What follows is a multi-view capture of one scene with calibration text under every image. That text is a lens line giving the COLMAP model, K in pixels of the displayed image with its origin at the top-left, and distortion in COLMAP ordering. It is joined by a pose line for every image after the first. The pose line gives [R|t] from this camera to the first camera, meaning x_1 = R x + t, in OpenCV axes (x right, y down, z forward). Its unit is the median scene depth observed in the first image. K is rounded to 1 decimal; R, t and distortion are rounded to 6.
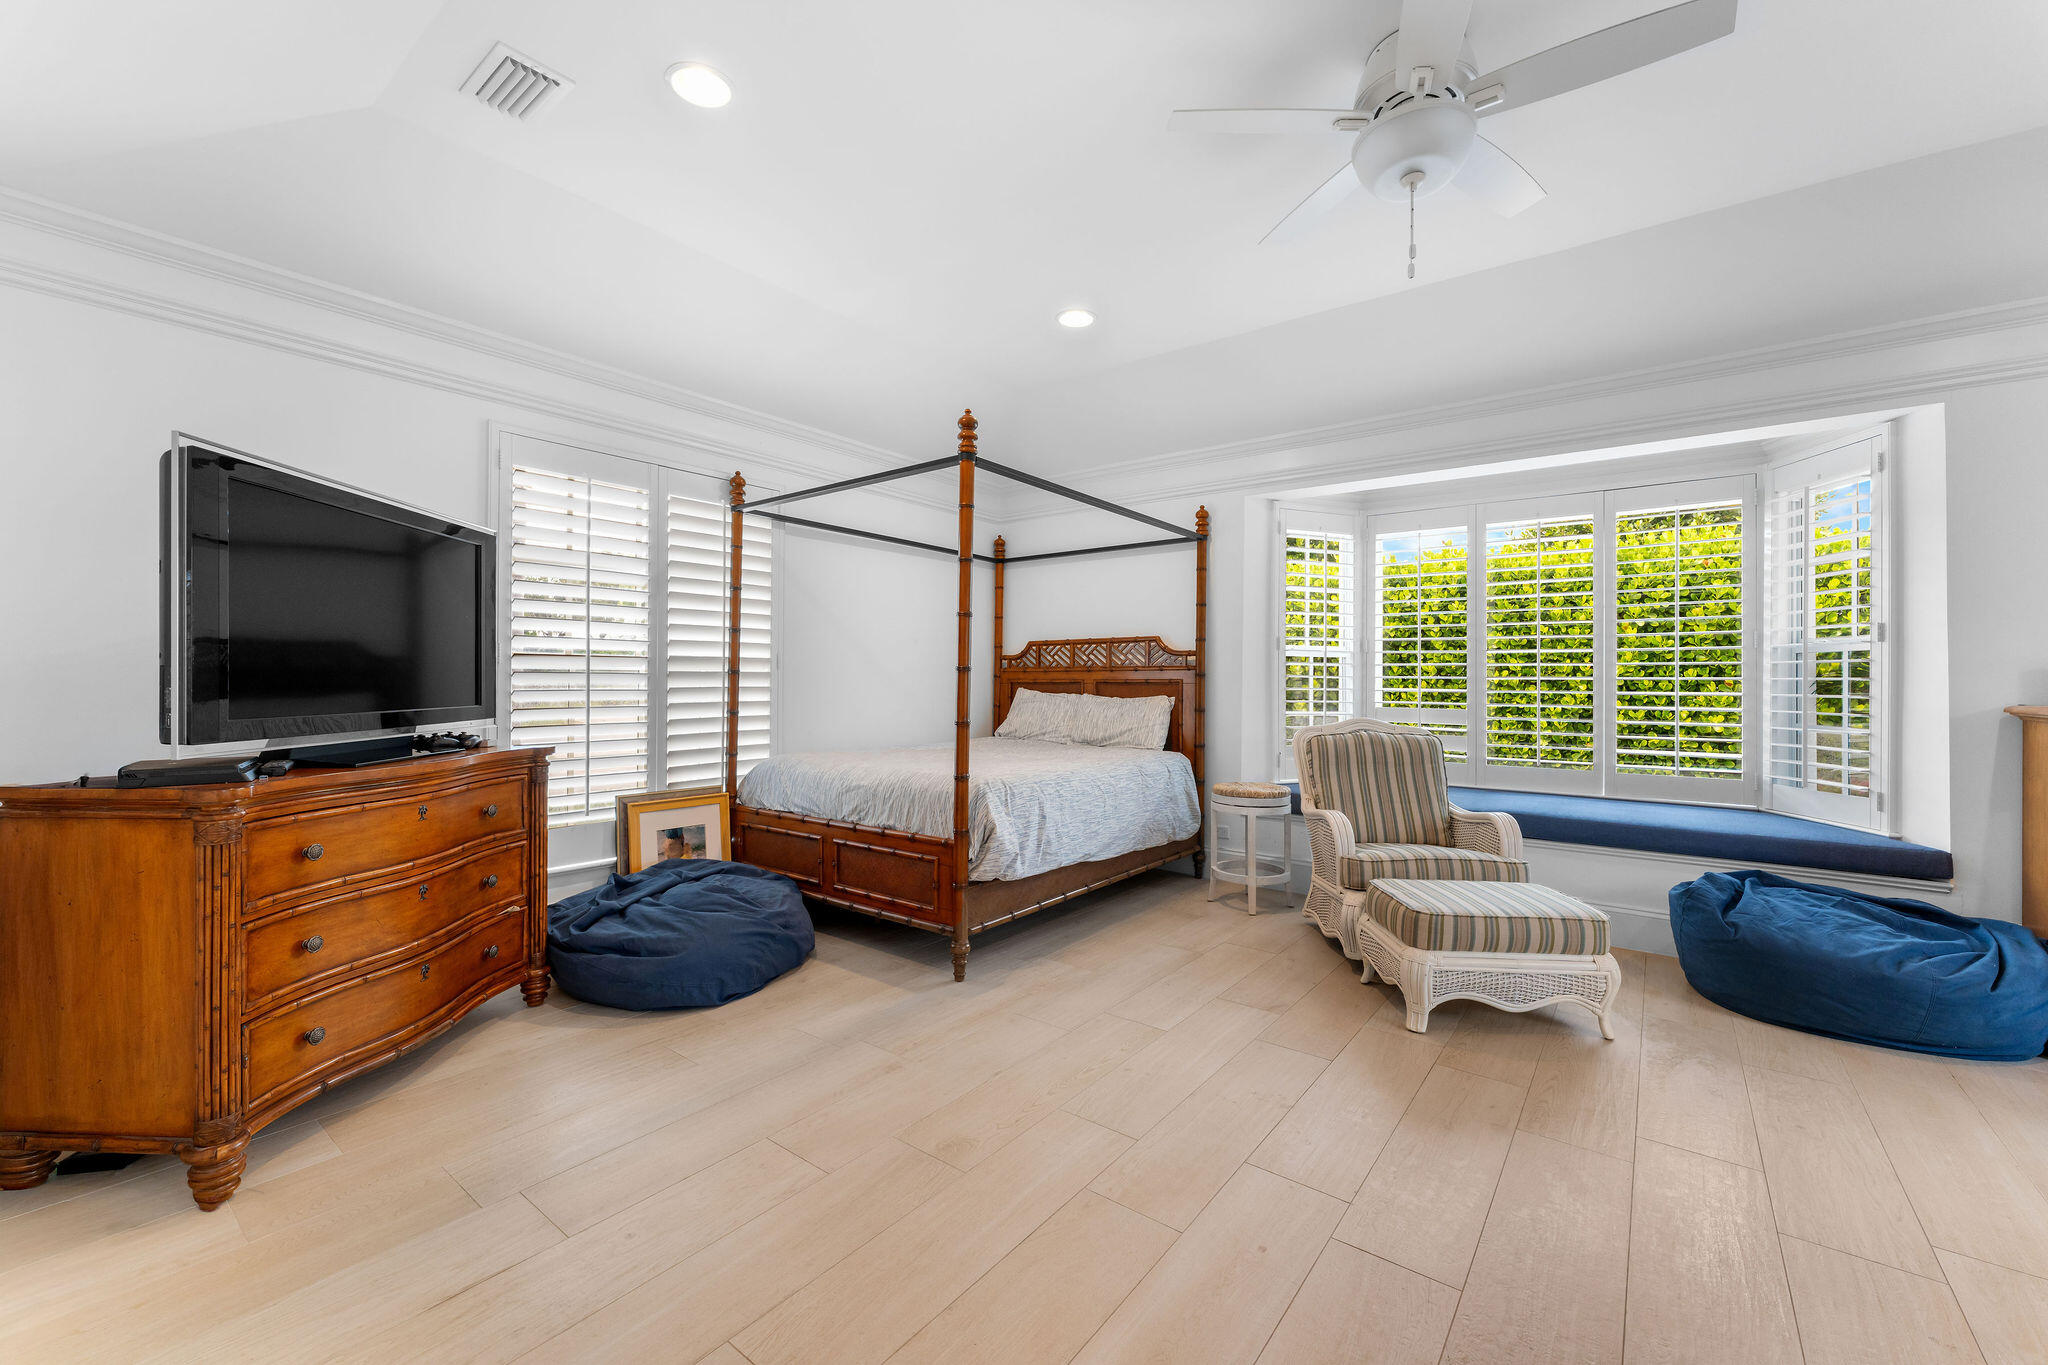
lens RADIAL K [[813.7, 0, 1024.9], [0, 813.7, 679.3], [0, 0, 1]] dist [-0.000421, -0.000110]
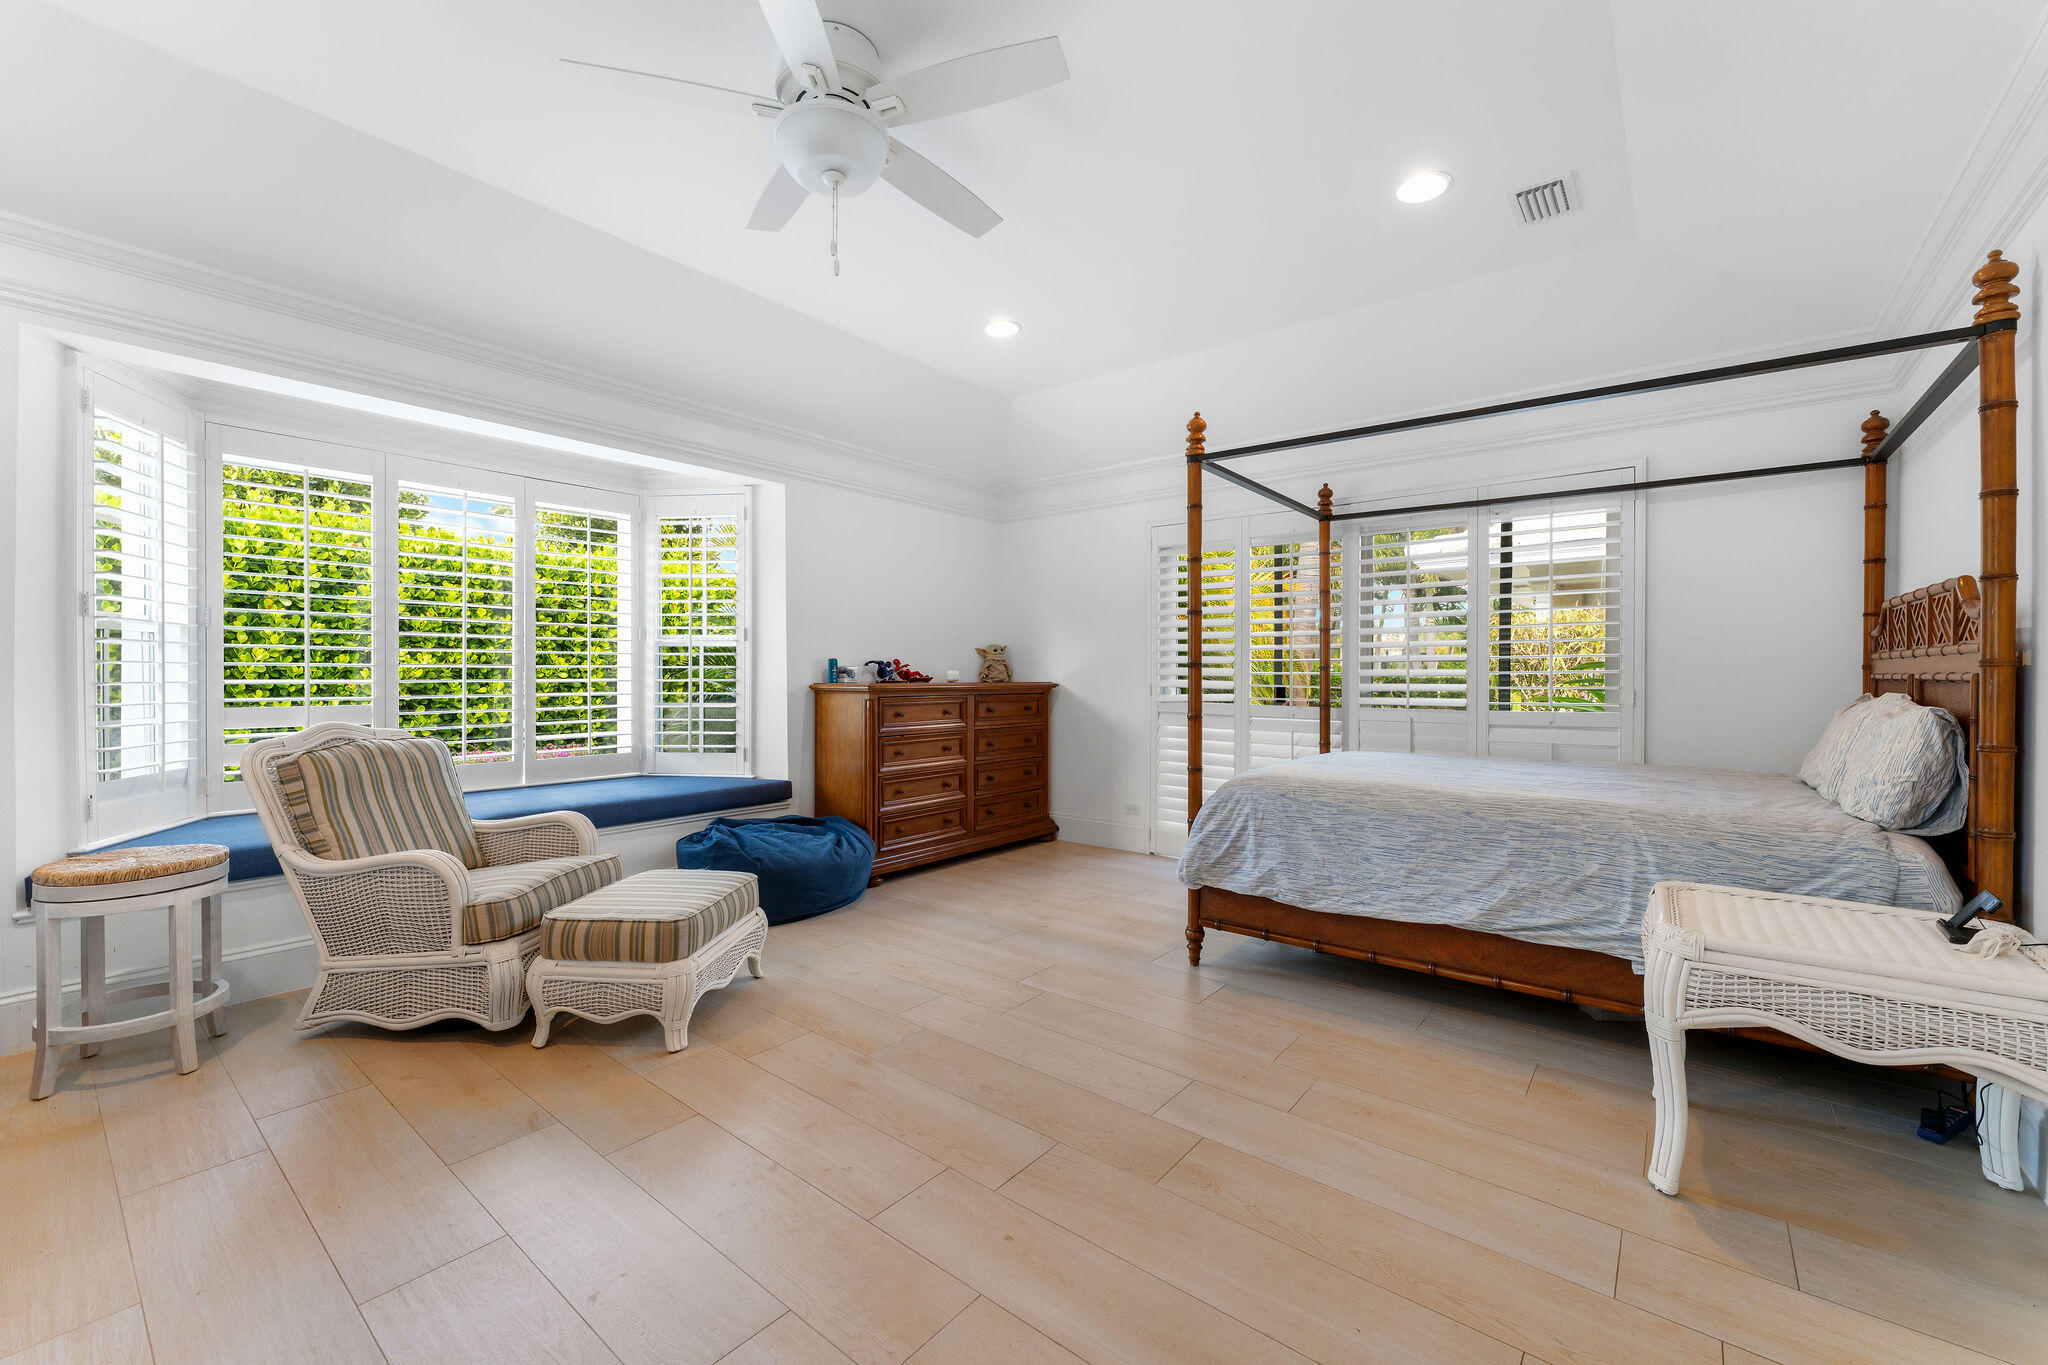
lens RADIAL K [[825.4, 0, 1020.2], [0, 825.4, 674.0], [0, 0, 1]] dist [-0.000464, -0.000209]
pose [[0.024277, -0.009396, 0.999661, -0.358393], [-0.001974, 0.999953, 0.009447, -0.003039], [-0.999703, -0.002203, 0.024257, 0.476767]]
